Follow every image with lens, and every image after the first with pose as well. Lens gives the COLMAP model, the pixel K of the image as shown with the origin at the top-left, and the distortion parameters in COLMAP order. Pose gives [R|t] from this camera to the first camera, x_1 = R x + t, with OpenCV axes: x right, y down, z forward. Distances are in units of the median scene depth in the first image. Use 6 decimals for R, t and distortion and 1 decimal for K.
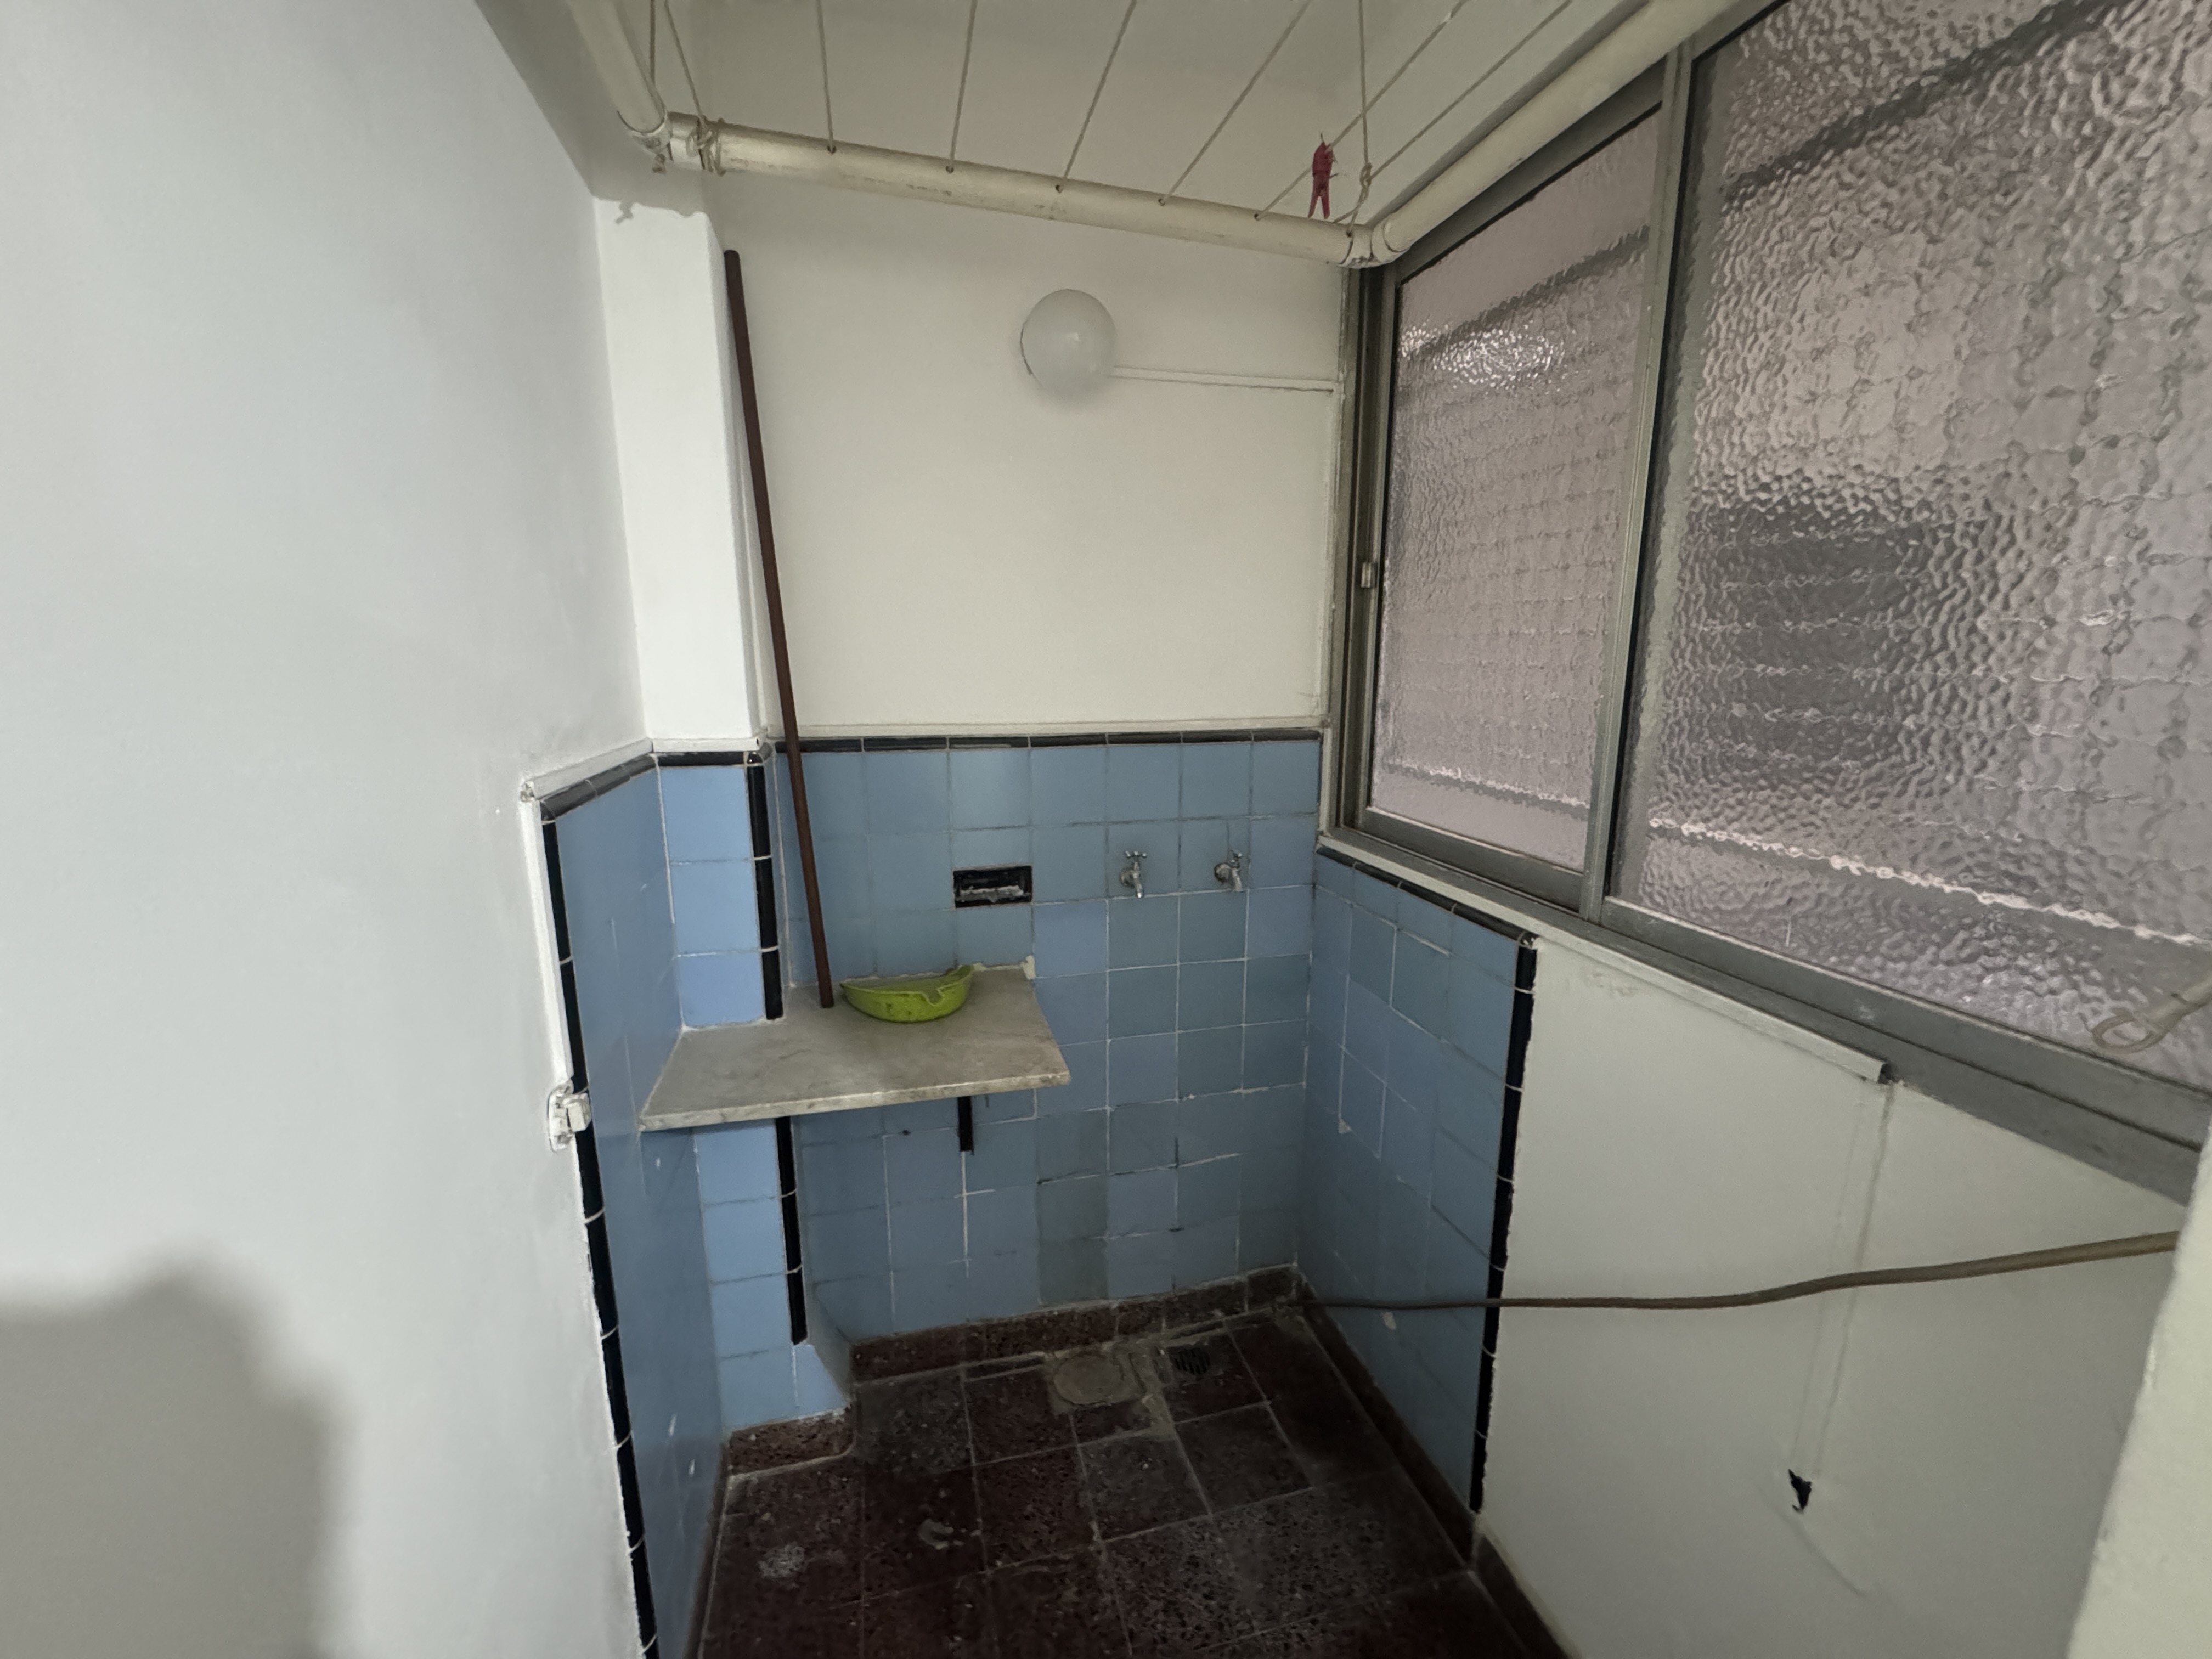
lens RADIAL K [[880.2, 0, 1107.3], [0, 880.2, 828.8], [0, 0, 1]] dist [-0.003710, 0.000441]
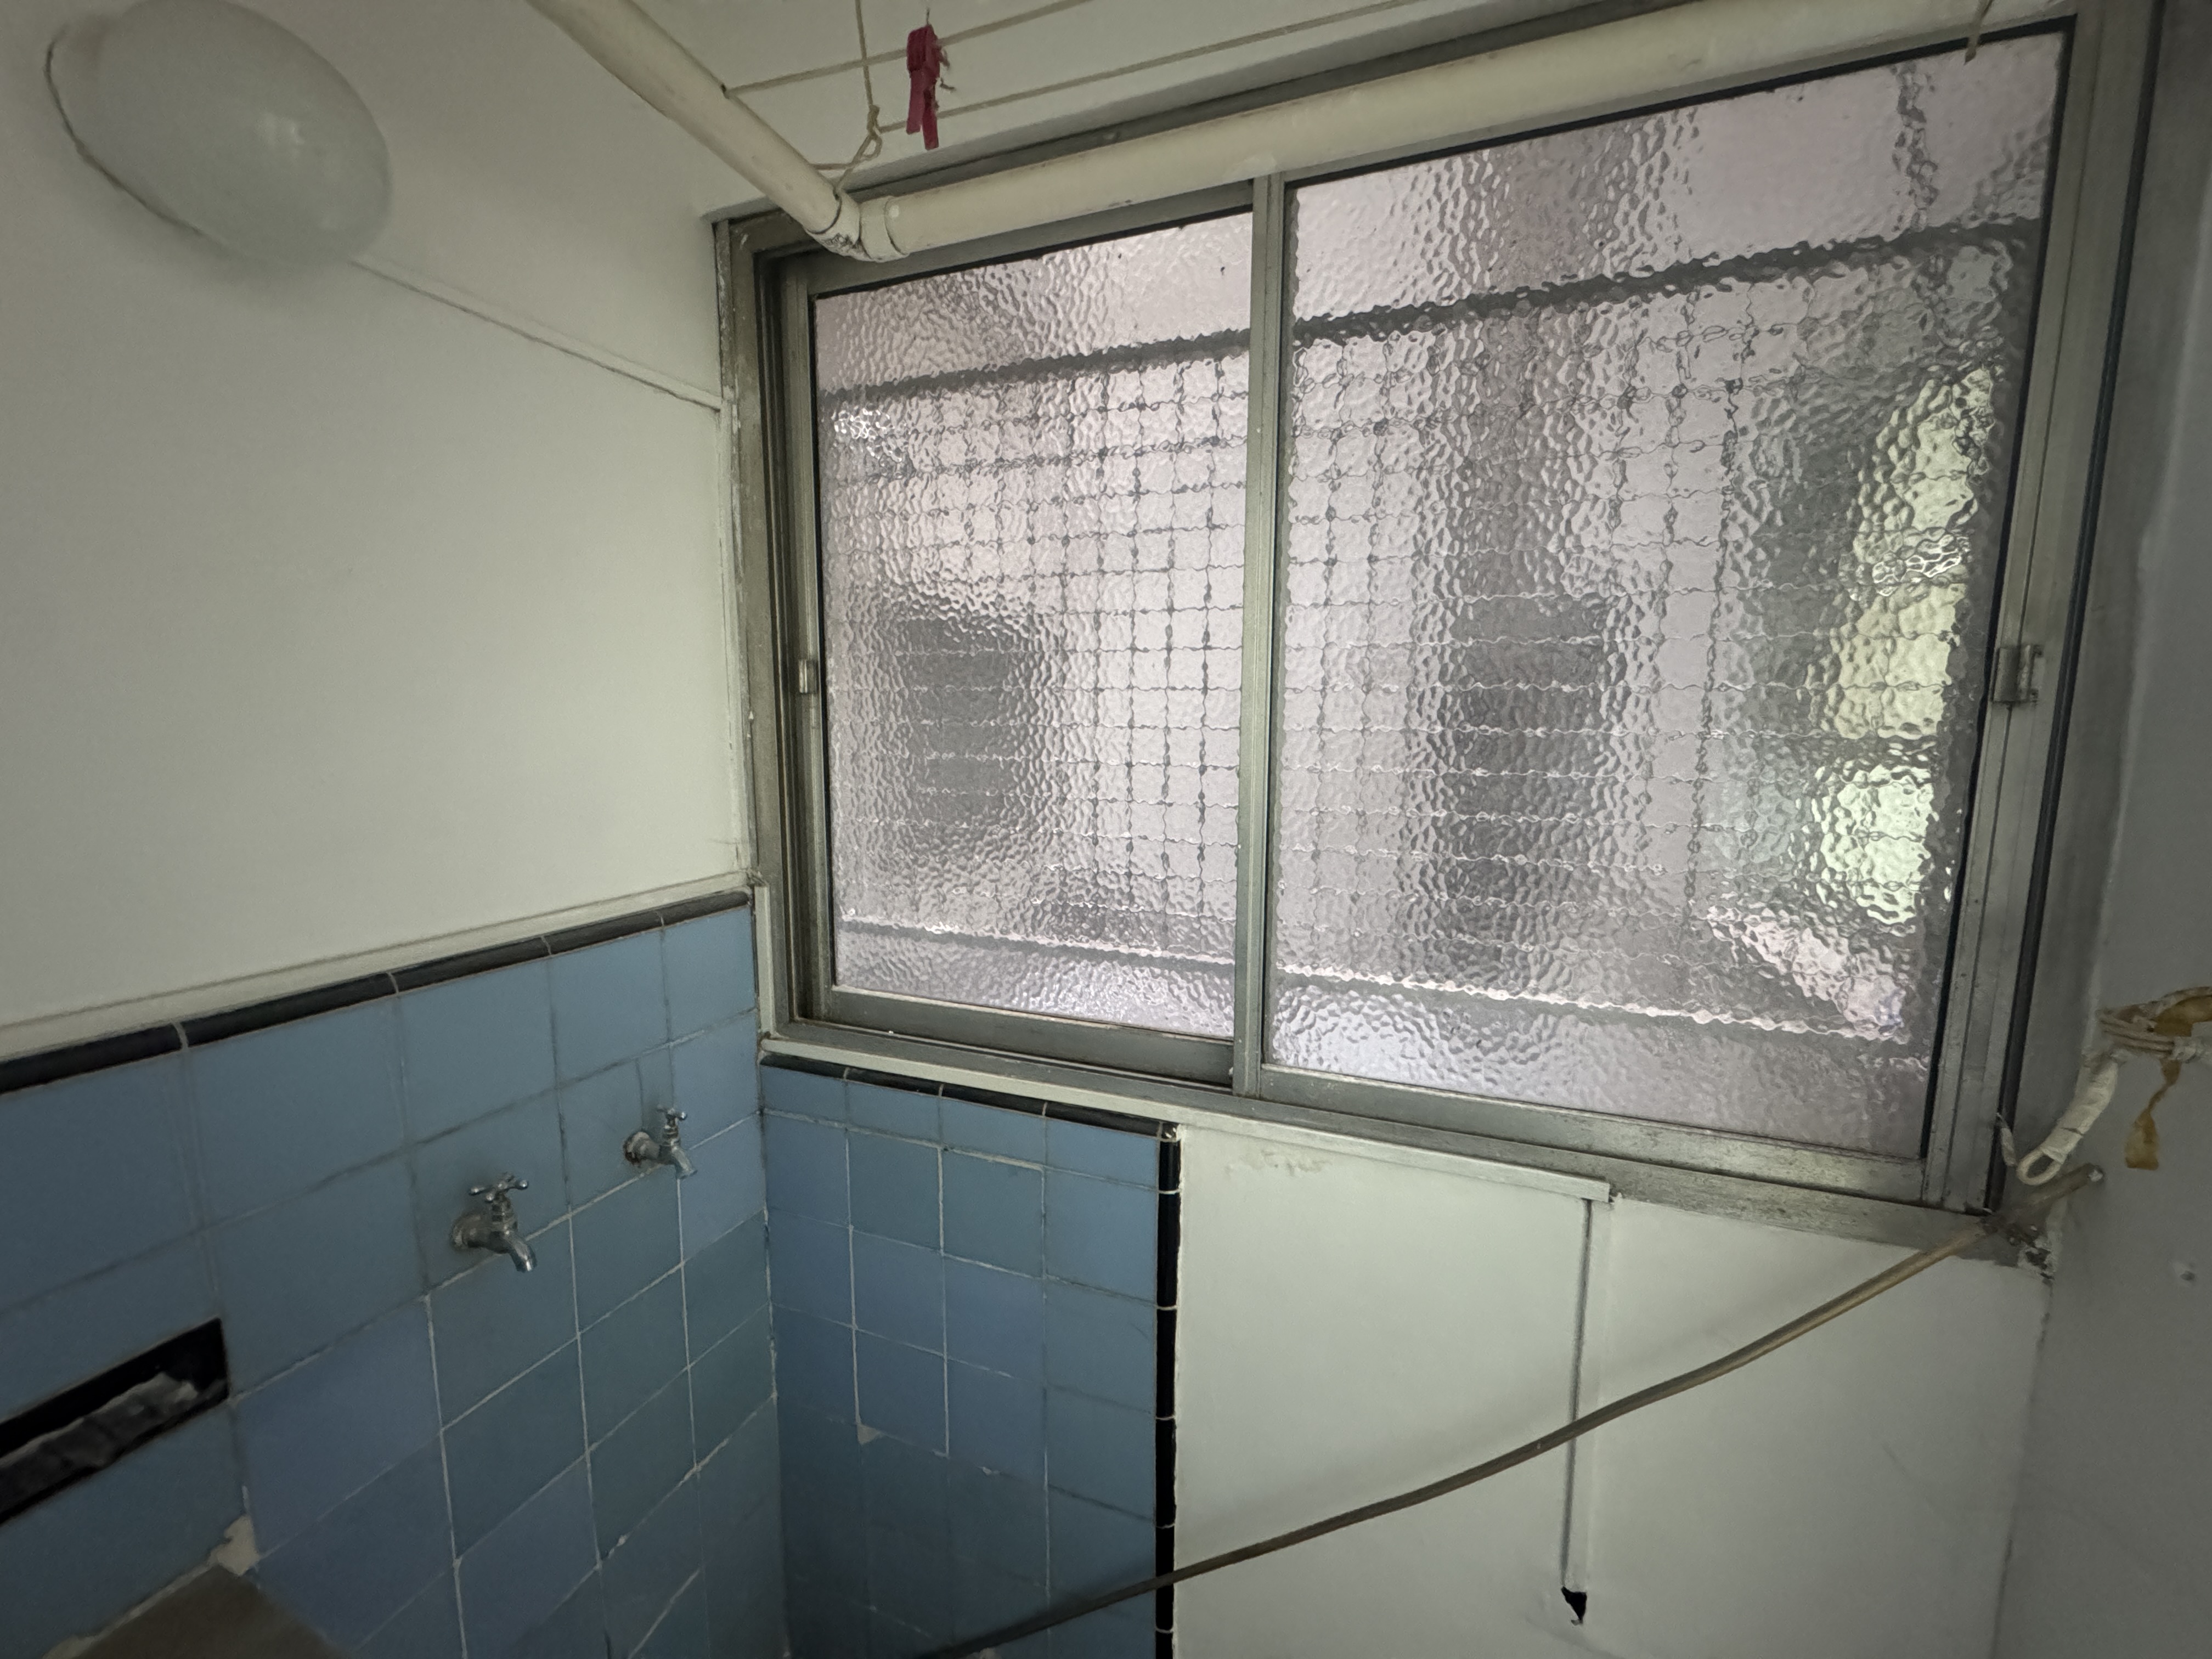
lens RADIAL K [[880.2, 0, 1103.0], [0, 880.2, 830.6], [0, 0, 1]] dist [-0.003710, 0.000441]
pose [[0.590996, -0.096459, 0.800887, -0.192119], [0.152149, 0.988334, 0.006760, -0.163006], [-0.792196, 0.117859, 0.598778, 0.483545]]
